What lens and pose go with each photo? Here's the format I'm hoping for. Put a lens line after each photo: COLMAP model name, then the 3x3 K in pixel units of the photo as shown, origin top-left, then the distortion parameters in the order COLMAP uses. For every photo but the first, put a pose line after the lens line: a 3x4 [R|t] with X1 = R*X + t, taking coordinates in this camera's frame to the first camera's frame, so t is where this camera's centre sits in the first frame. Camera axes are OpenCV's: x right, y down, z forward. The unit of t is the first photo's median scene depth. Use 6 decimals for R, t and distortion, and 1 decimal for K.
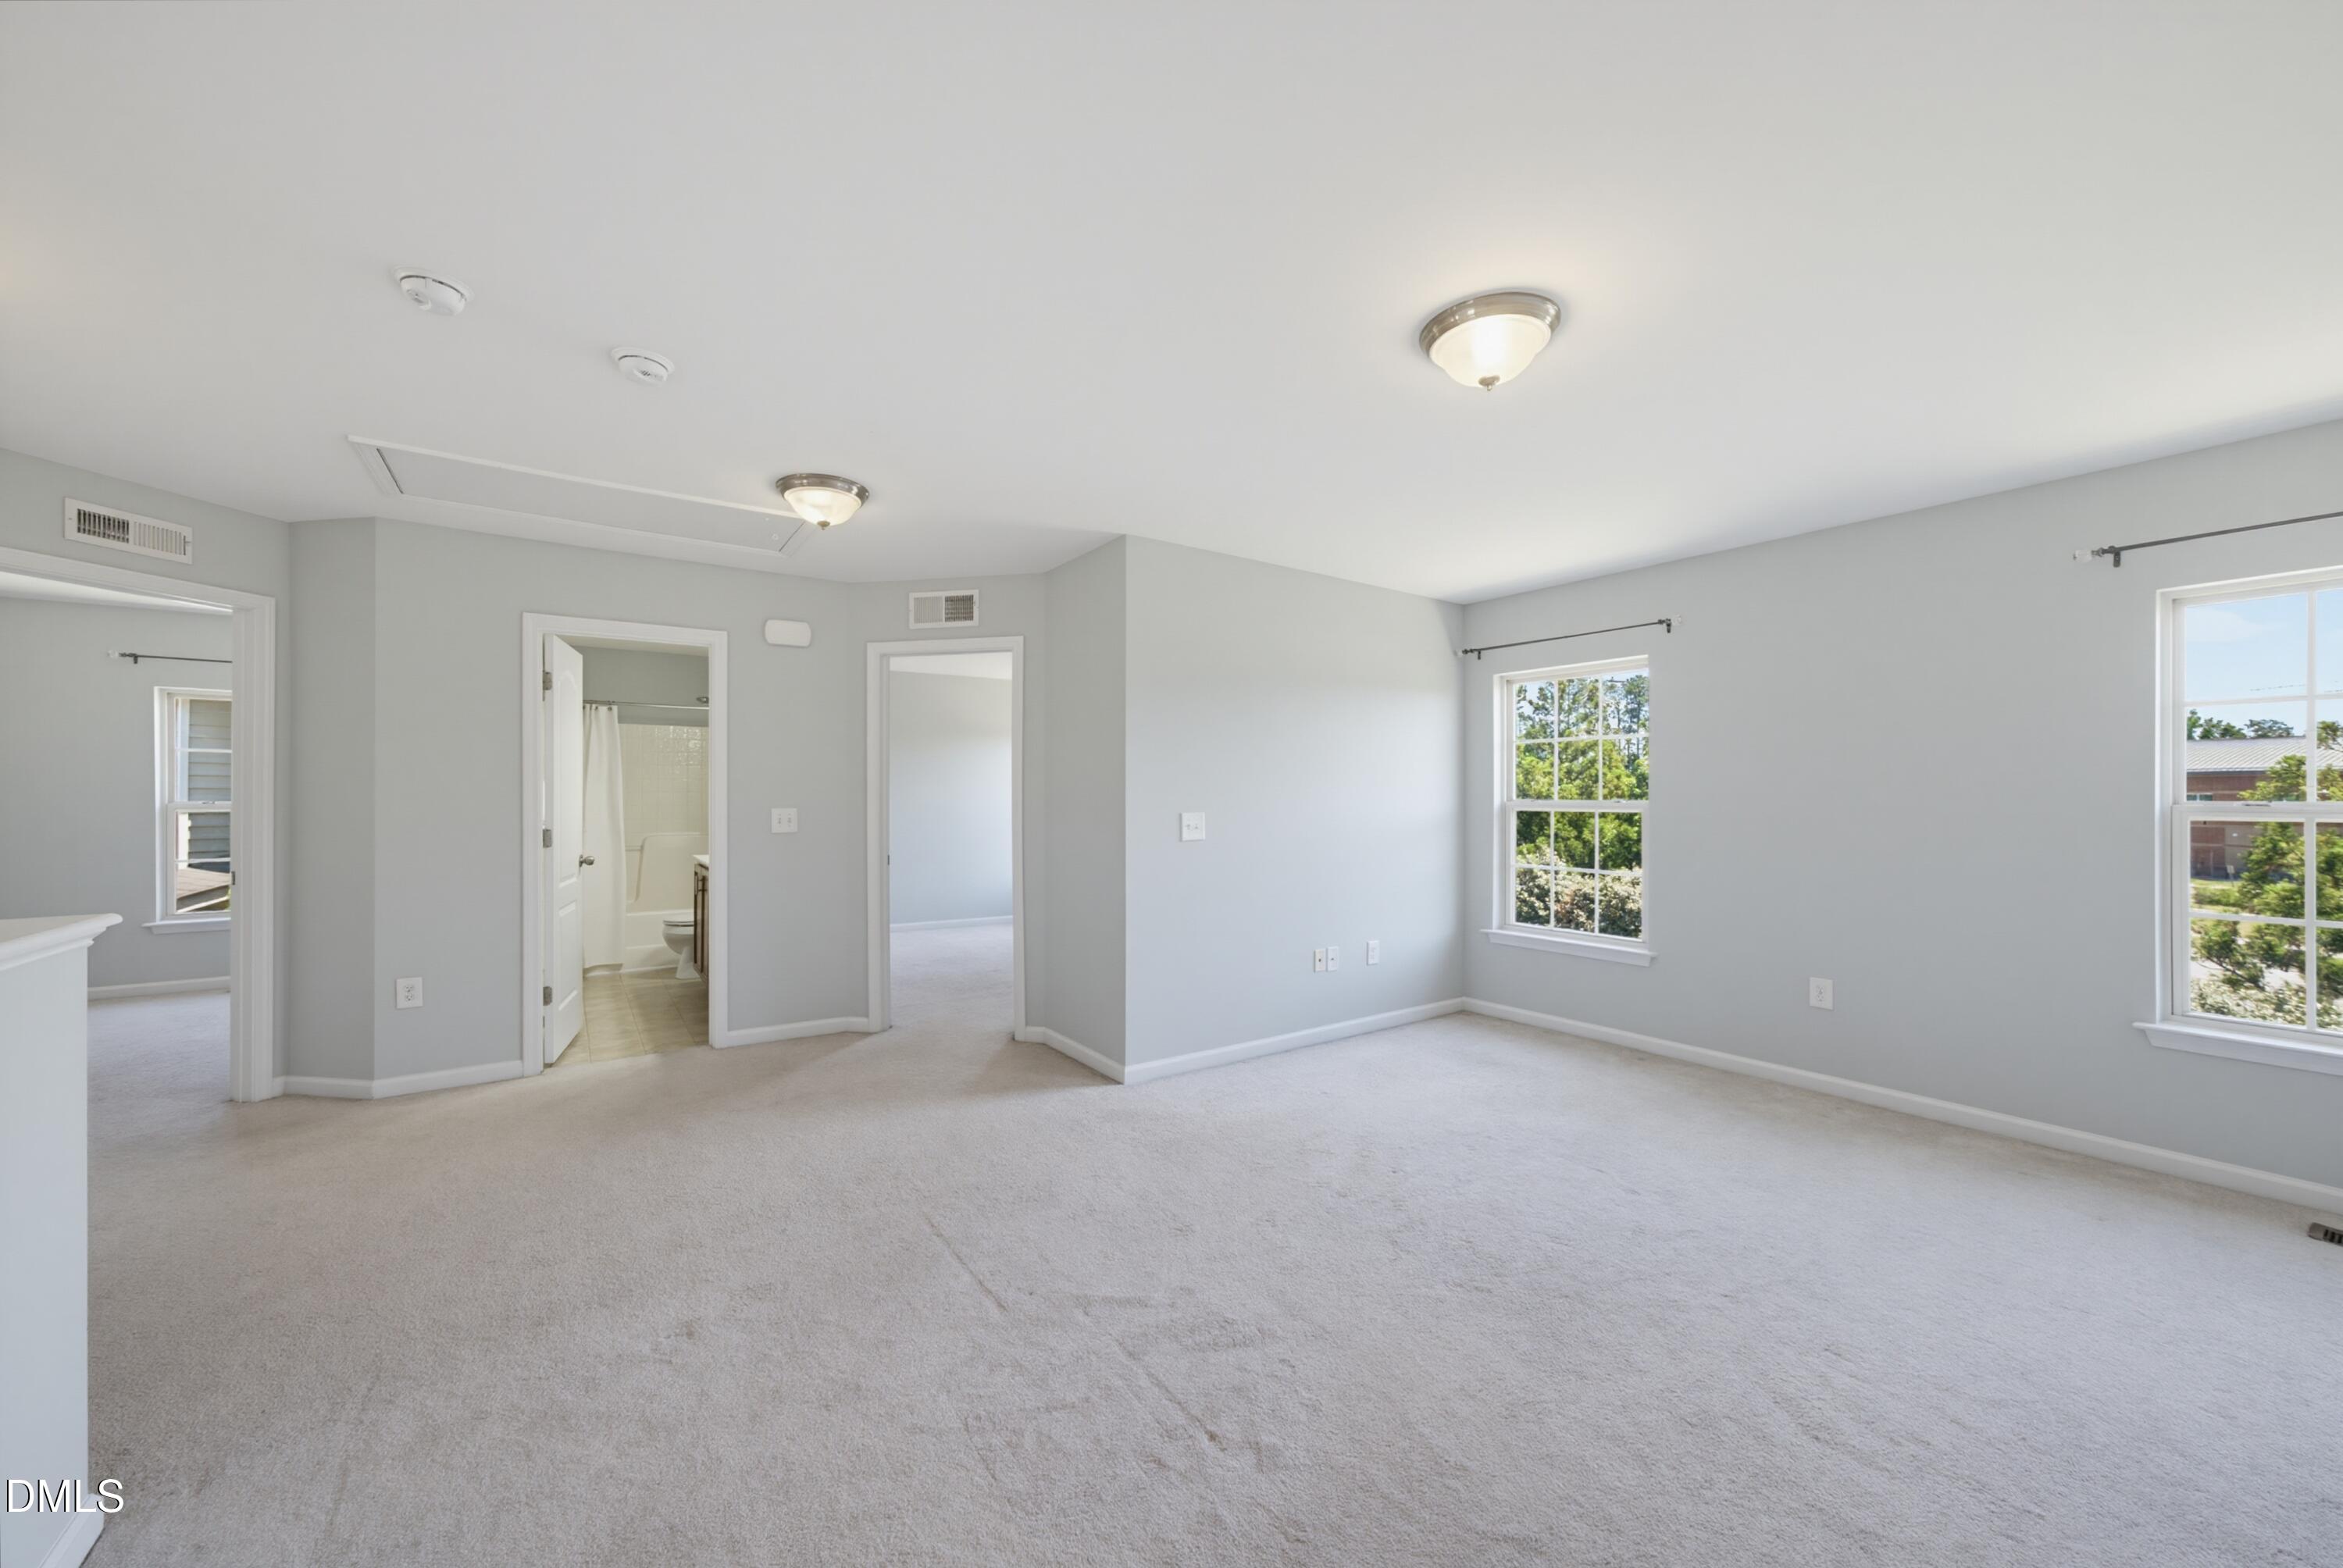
lens RADIAL K [[890.8, 0, 1176.2], [0, 890.8, 802.3], [0, 0, 1]] dist [-0.020505, 0.004810]
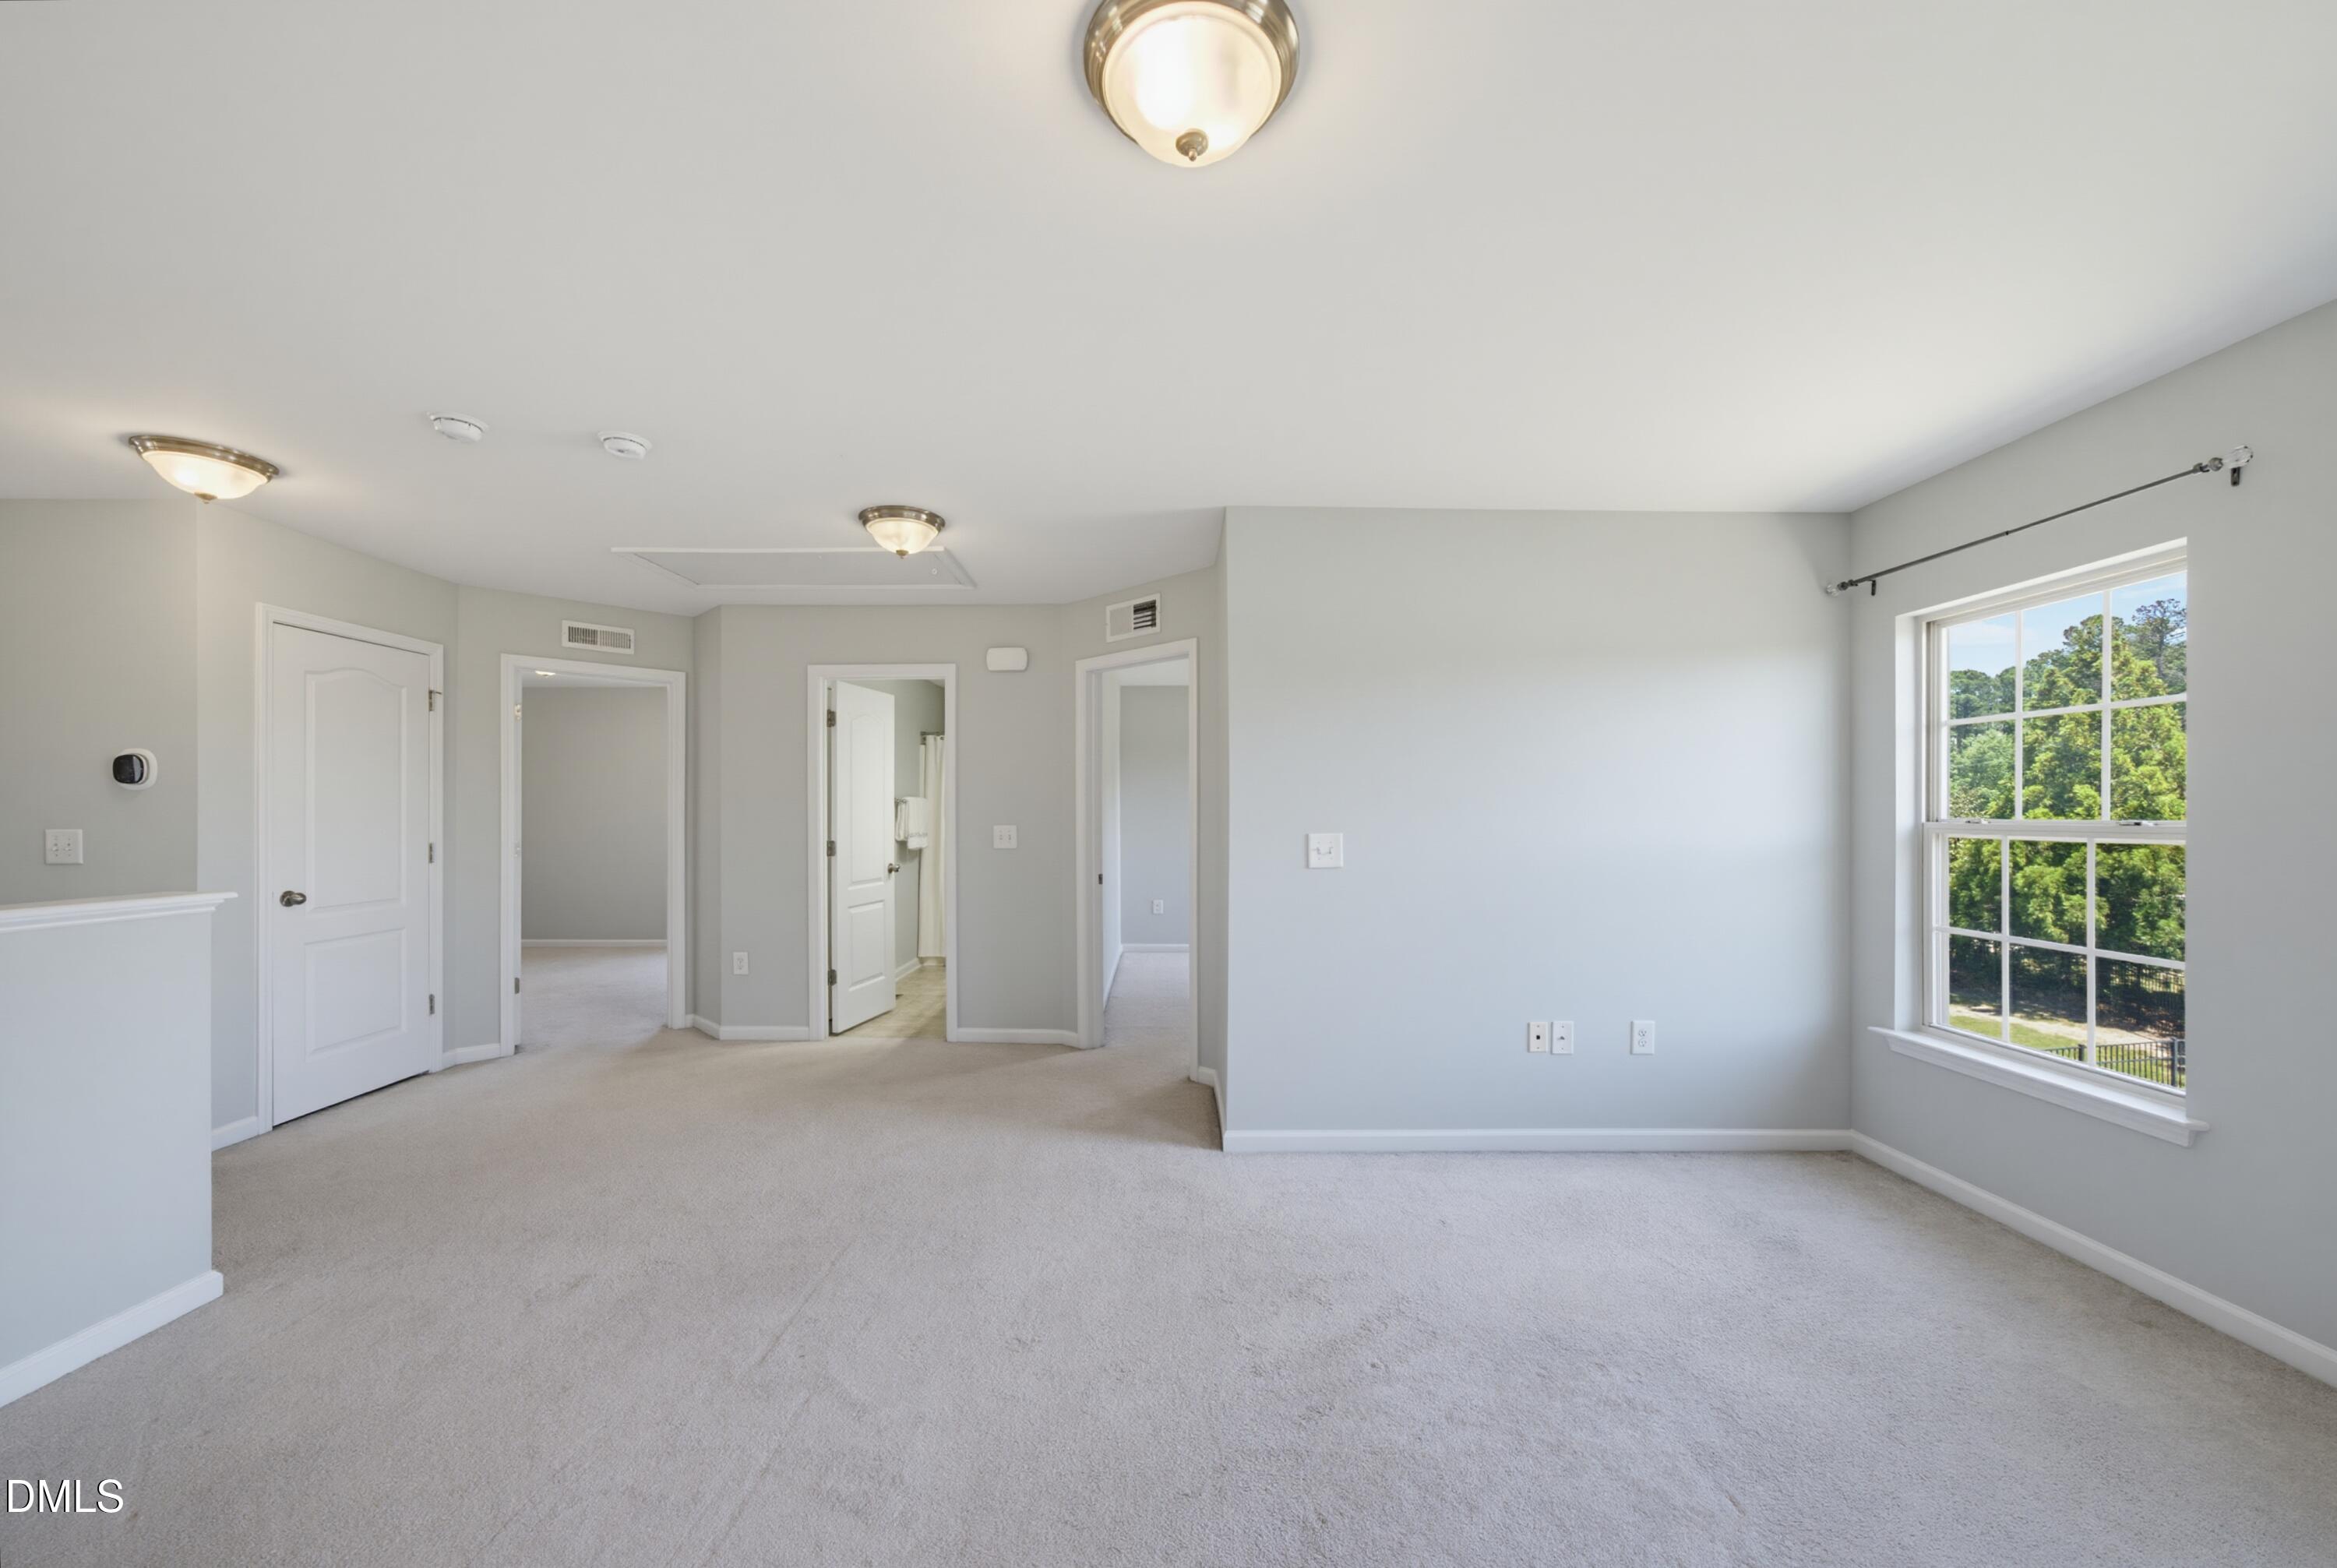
lens RADIAL K [[888.6, 0, 1171.1], [0, 888.6, 823.3], [0, 0, 1]] dist [-0.020505, 0.004810]
pose [[0.815030, 0.005620, -0.579391, 0.366390], [-0.003113, 0.999981, 0.005321, -0.001336], [0.579410, -0.002533, 0.815032, 0.262783]]
